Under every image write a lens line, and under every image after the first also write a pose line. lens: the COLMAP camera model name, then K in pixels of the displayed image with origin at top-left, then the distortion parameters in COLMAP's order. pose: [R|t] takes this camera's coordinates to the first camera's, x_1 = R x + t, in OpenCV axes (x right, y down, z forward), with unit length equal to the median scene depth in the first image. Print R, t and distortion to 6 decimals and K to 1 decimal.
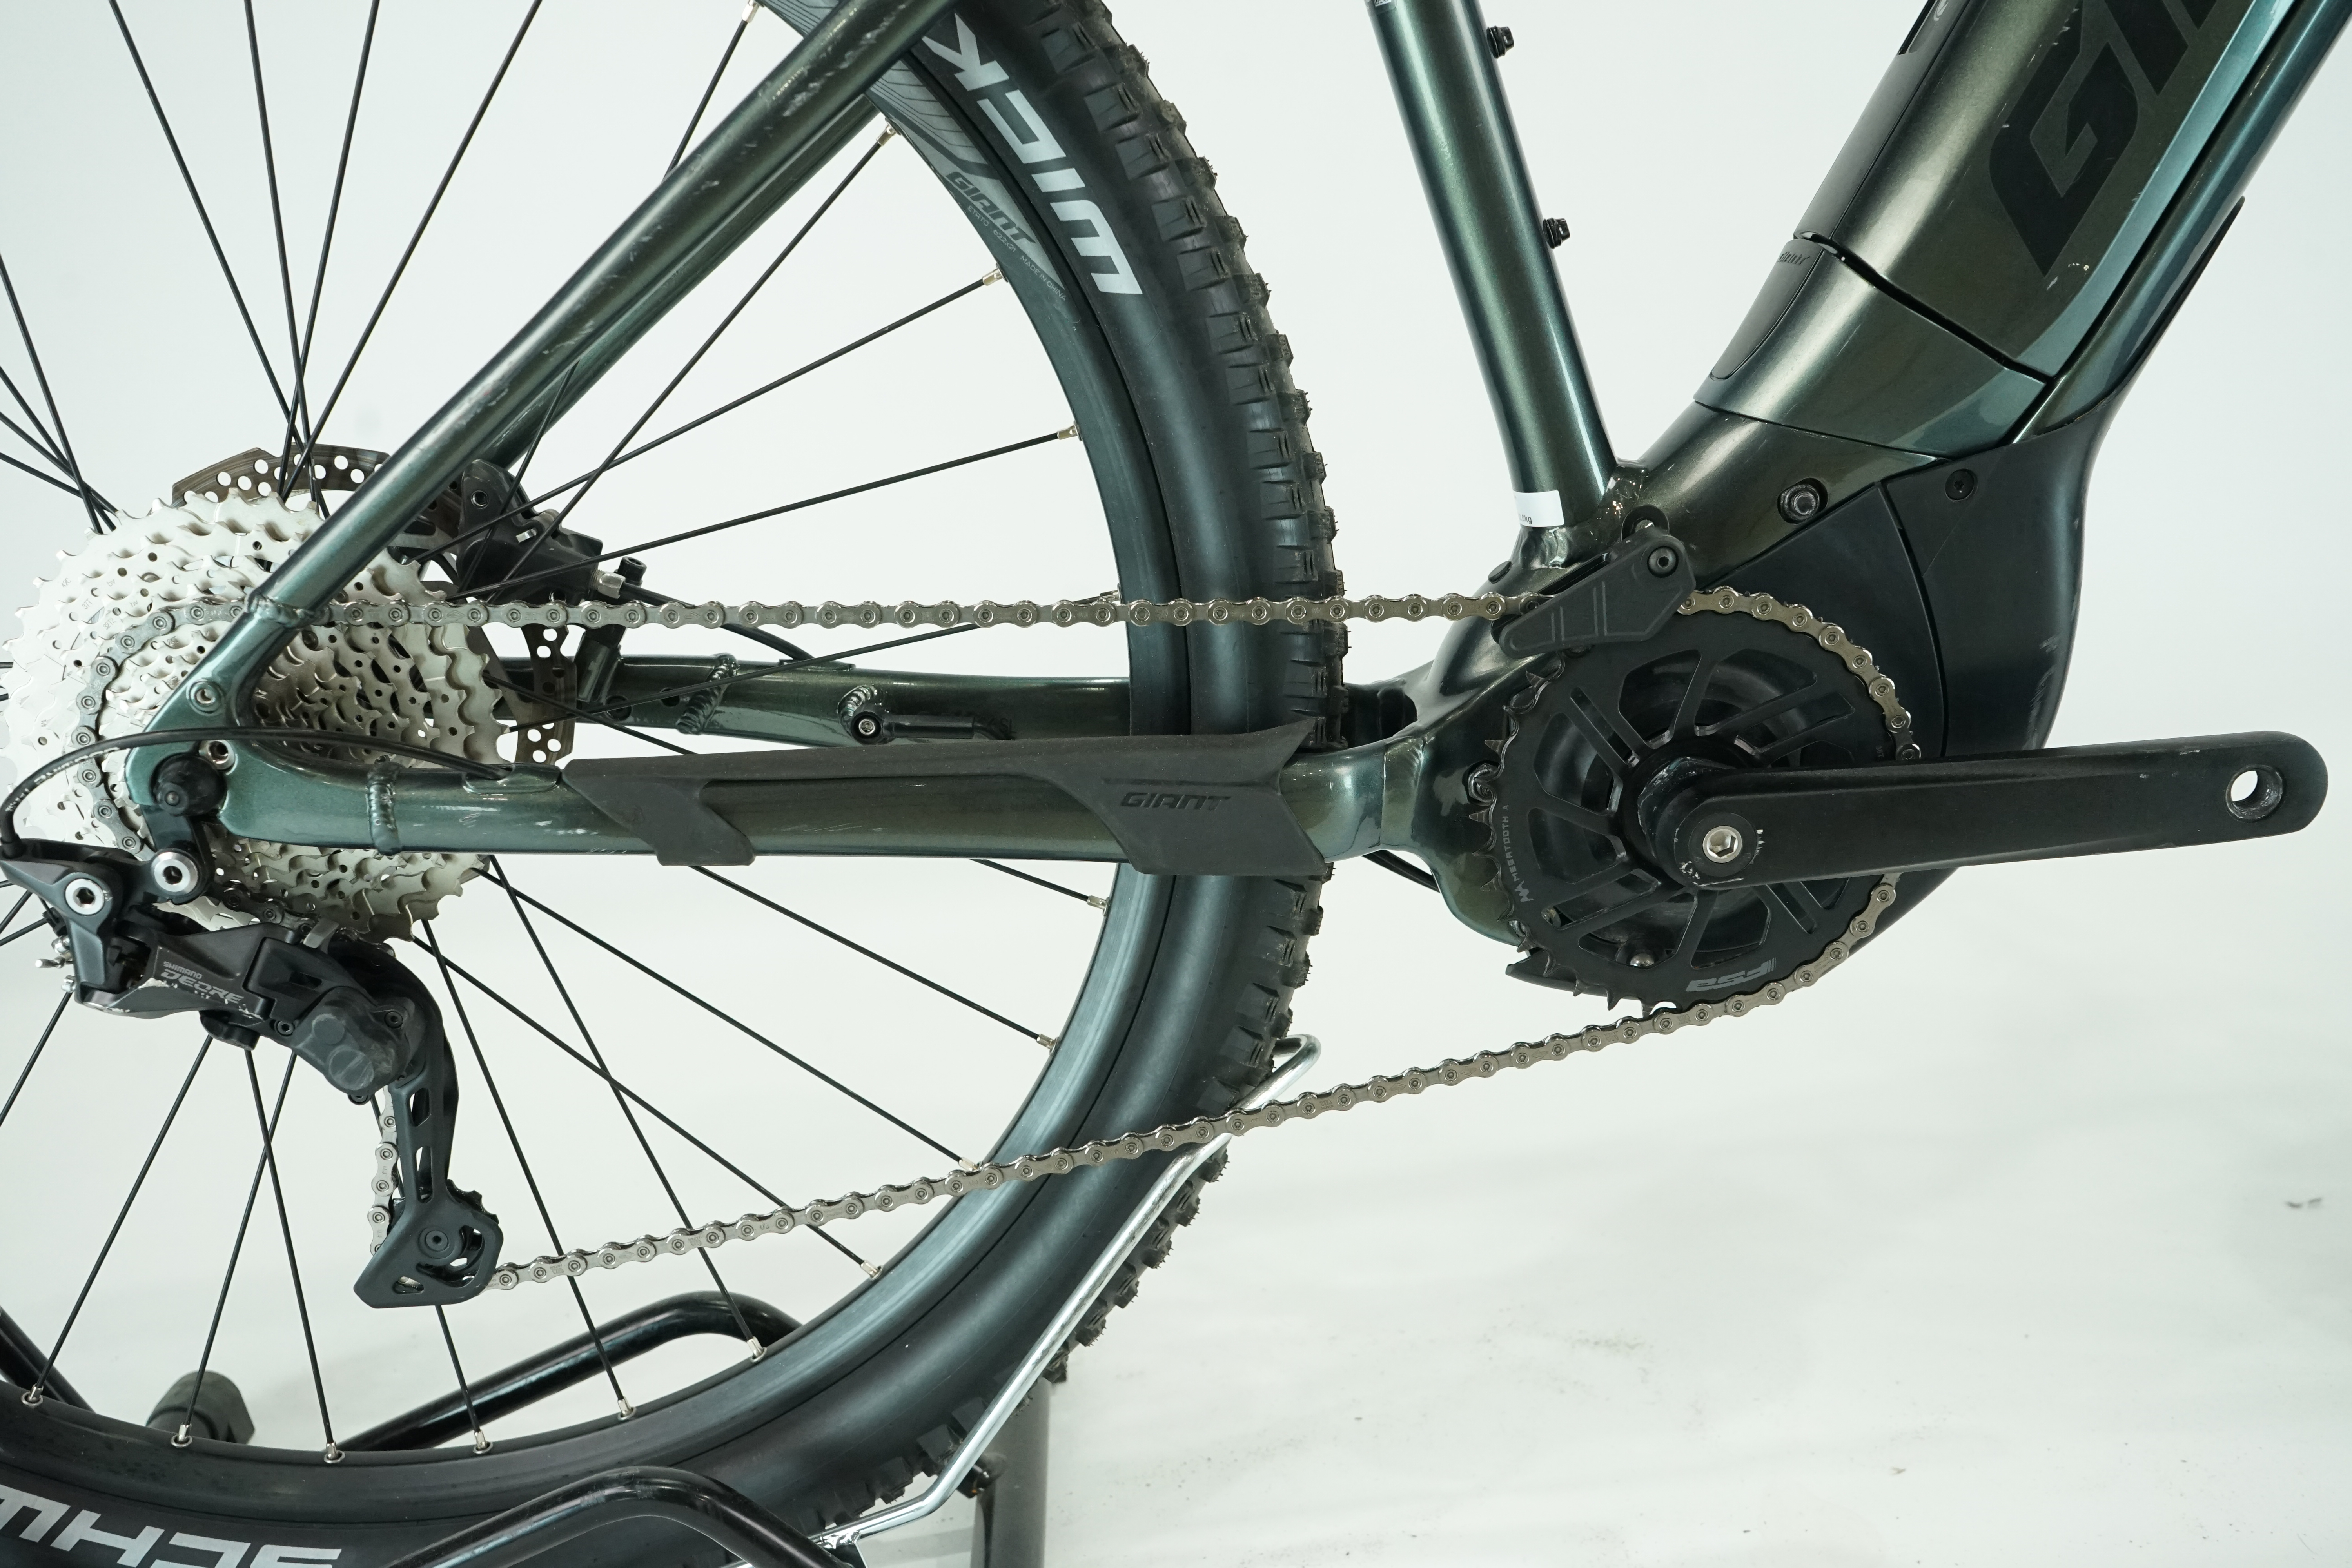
lens RADIAL K [[2186.2, 0, 1176.0], [0, 2186.2, 784.0], [0, 0, 1]] dist [-0.003358, 0.007440]
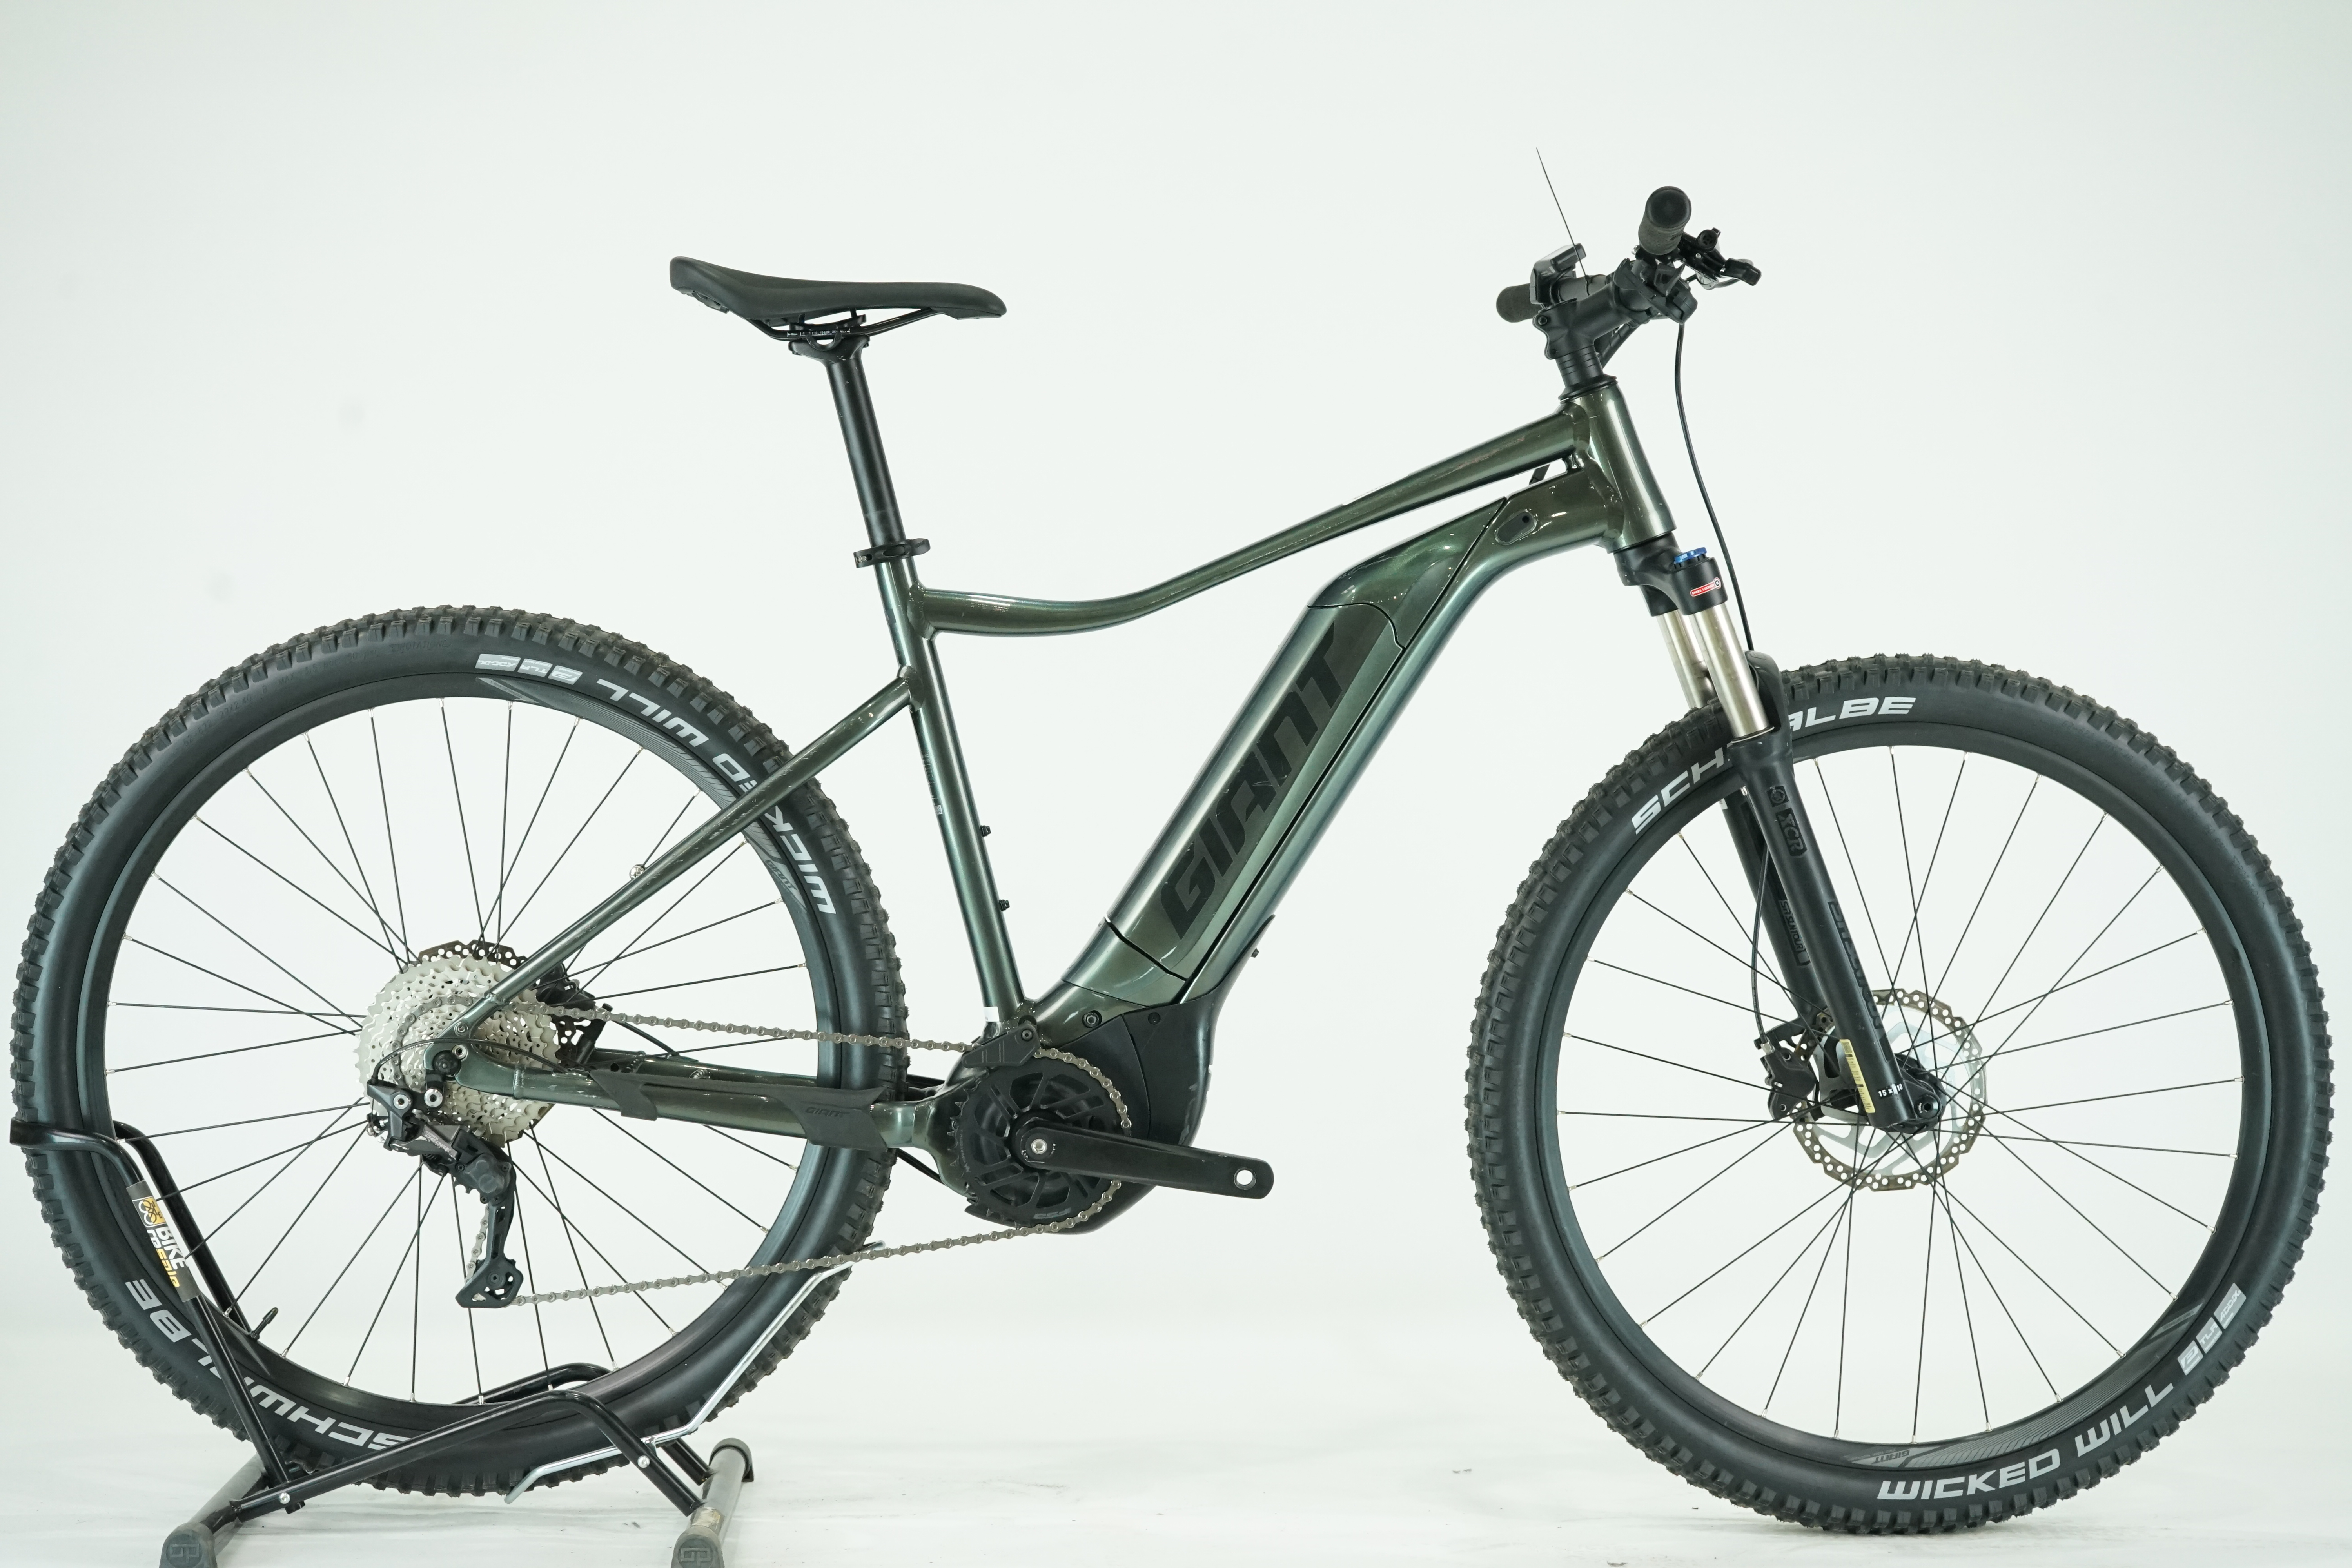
lens RADIAL K [[3872.8, 0, 1176.0], [0, 3872.8, 784.0], [0, 0, 1]] dist [0.022386, -0.037782]
pose [[0.995373, 0.095948, 0.005222, 0.329880], [-0.091850, 0.966014, -0.241621, 0.663907], [-0.028228, 0.240024, 0.970357, -3.324460]]
